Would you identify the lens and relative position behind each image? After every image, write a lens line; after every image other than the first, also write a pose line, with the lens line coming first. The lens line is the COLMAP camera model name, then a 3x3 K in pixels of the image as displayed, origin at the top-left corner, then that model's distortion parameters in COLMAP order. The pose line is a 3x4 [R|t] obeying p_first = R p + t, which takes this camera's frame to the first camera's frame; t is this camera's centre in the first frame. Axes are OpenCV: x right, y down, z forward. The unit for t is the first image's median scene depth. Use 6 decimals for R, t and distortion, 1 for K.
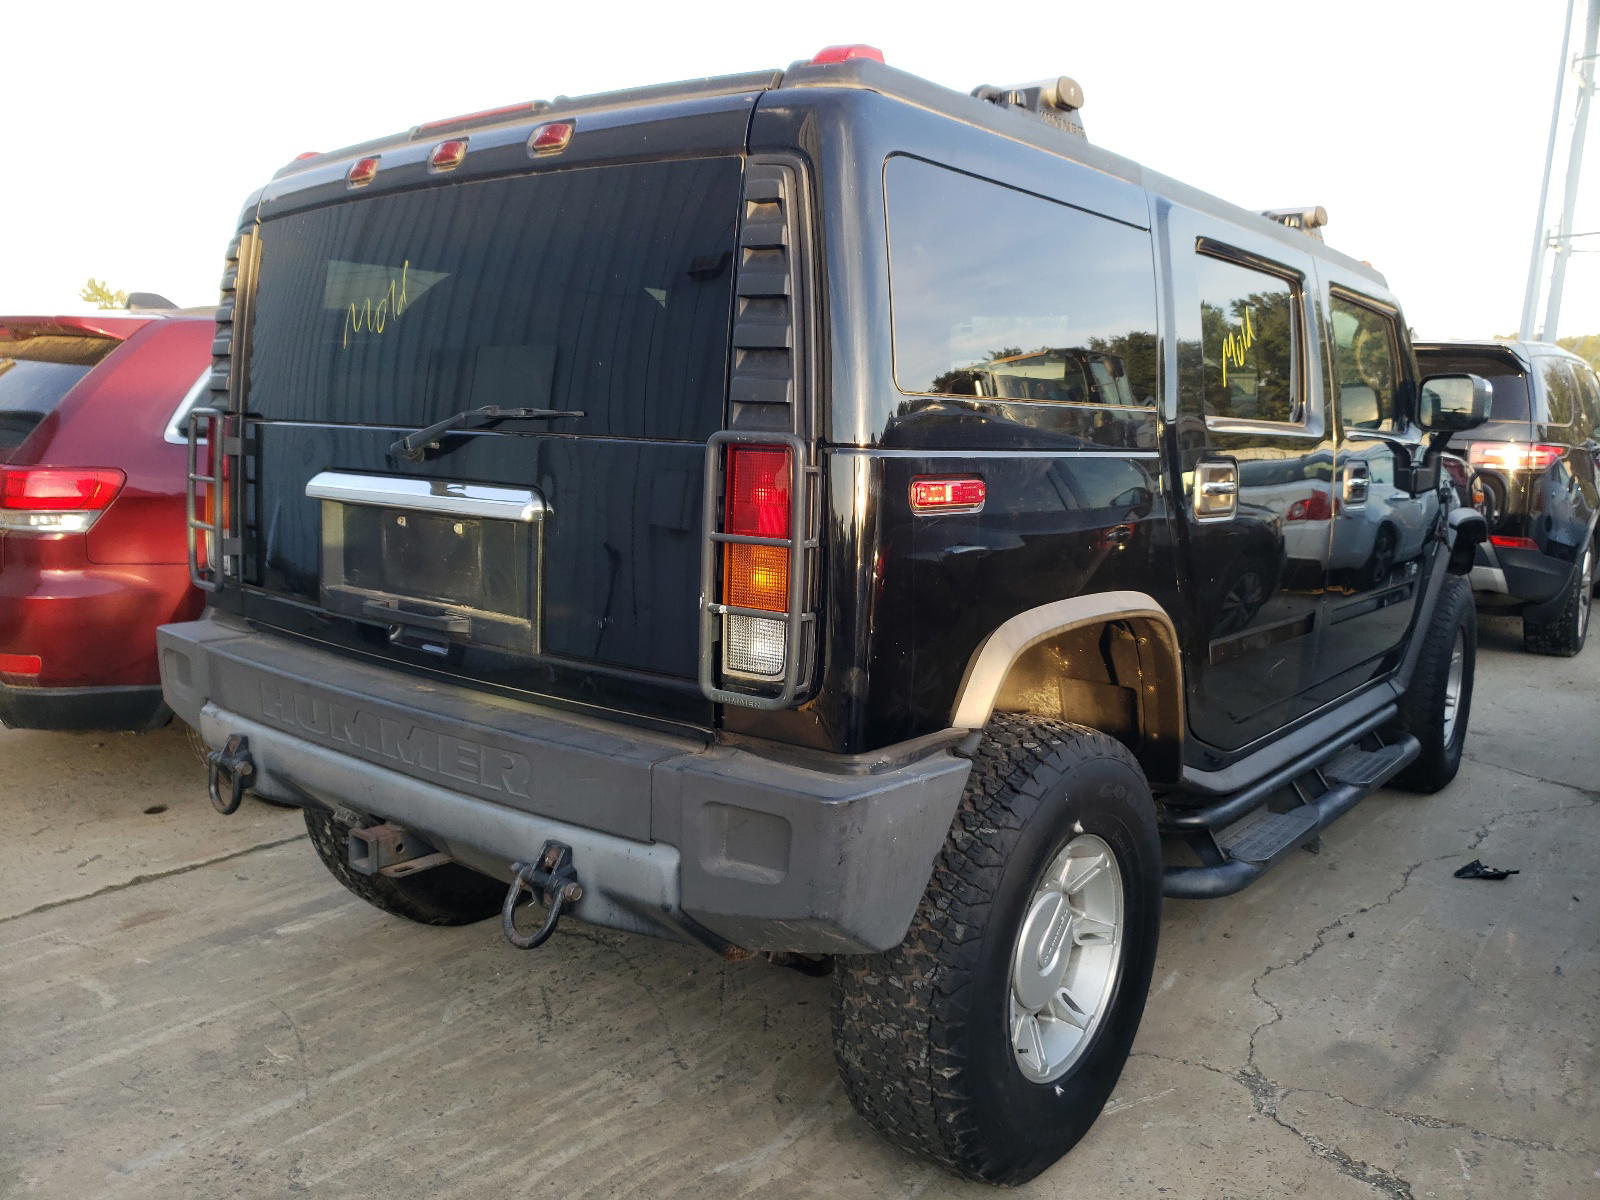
lens RADIAL K [[1288.9, 0, 806.6], [0, 1288.9, 598.5], [0, 0, 1]] dist [-0.000319, 0.003326]
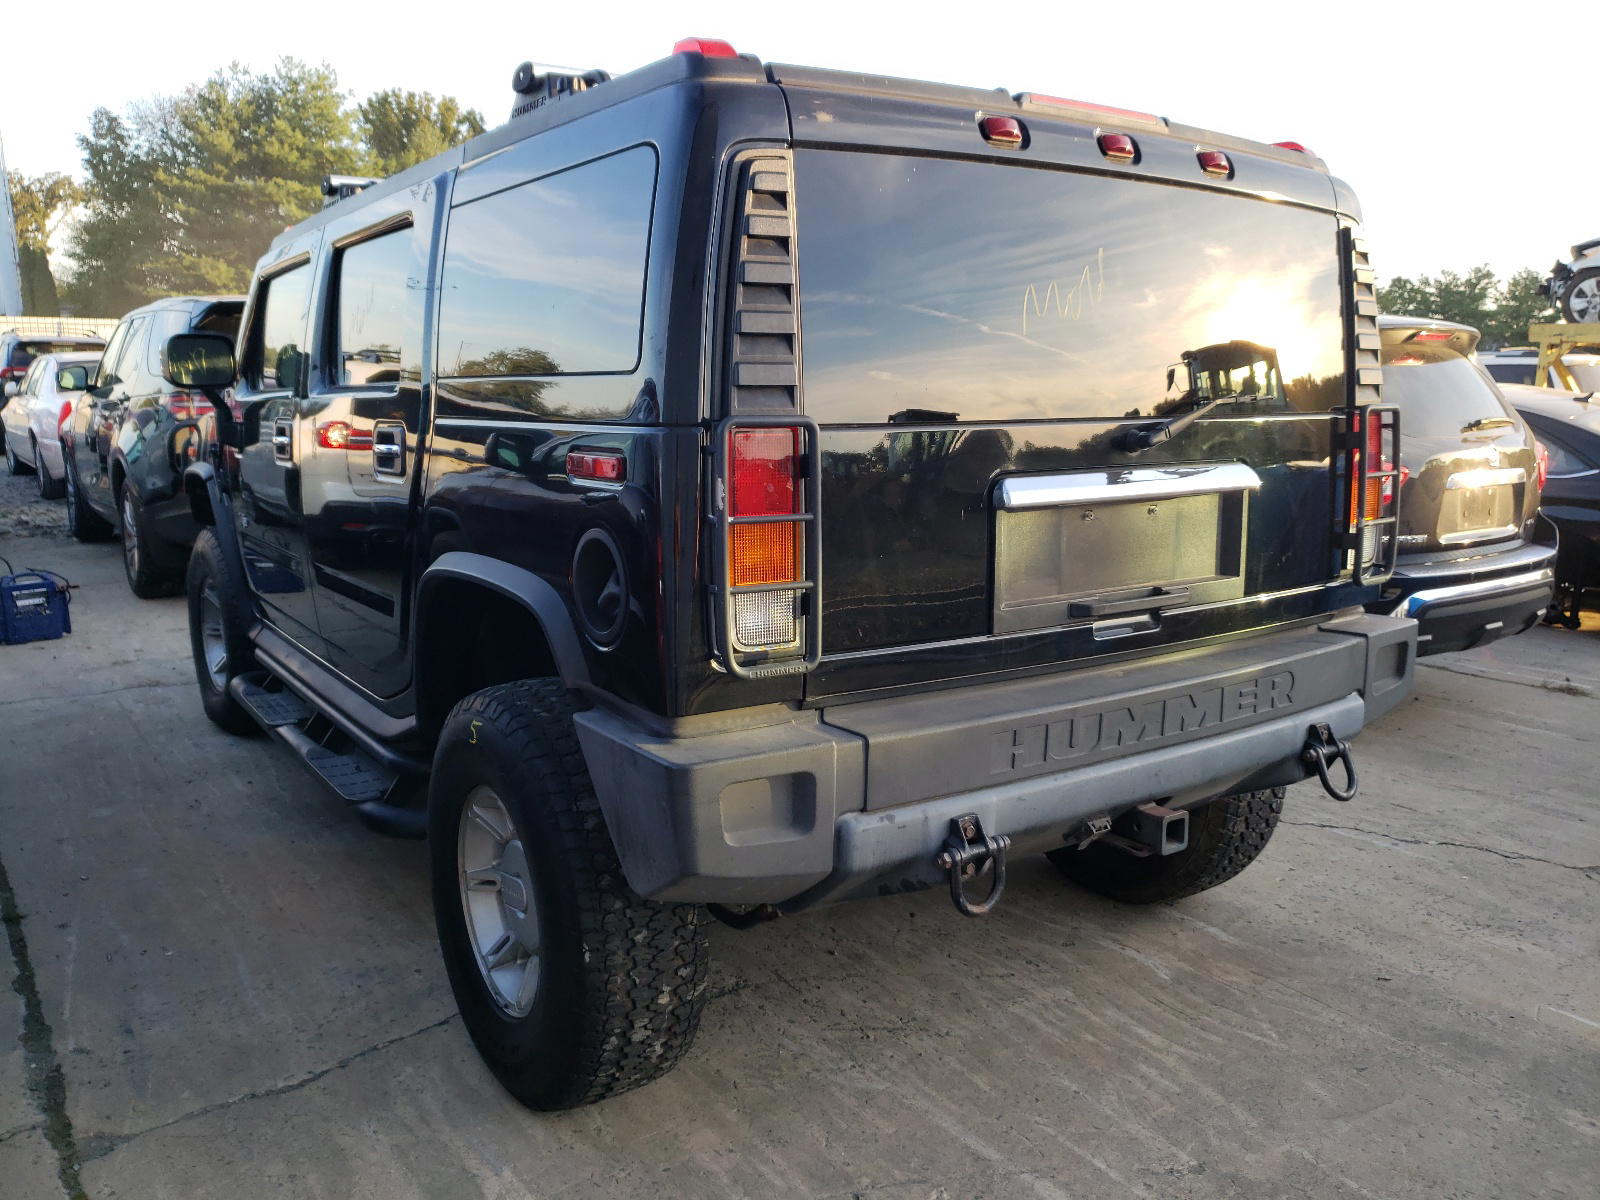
lens RADIAL K [[1288.9, 0, 806.6], [0, 1288.9, 598.5], [0, 0, 1]] dist [-0.000319, 0.003326]
pose [[0.276401, -0.192766, 0.941511, -1.157803], [0.151119, 0.976208, 0.155505, -0.162615], [-0.949087, 0.099299, 0.298956, 0.809306]]
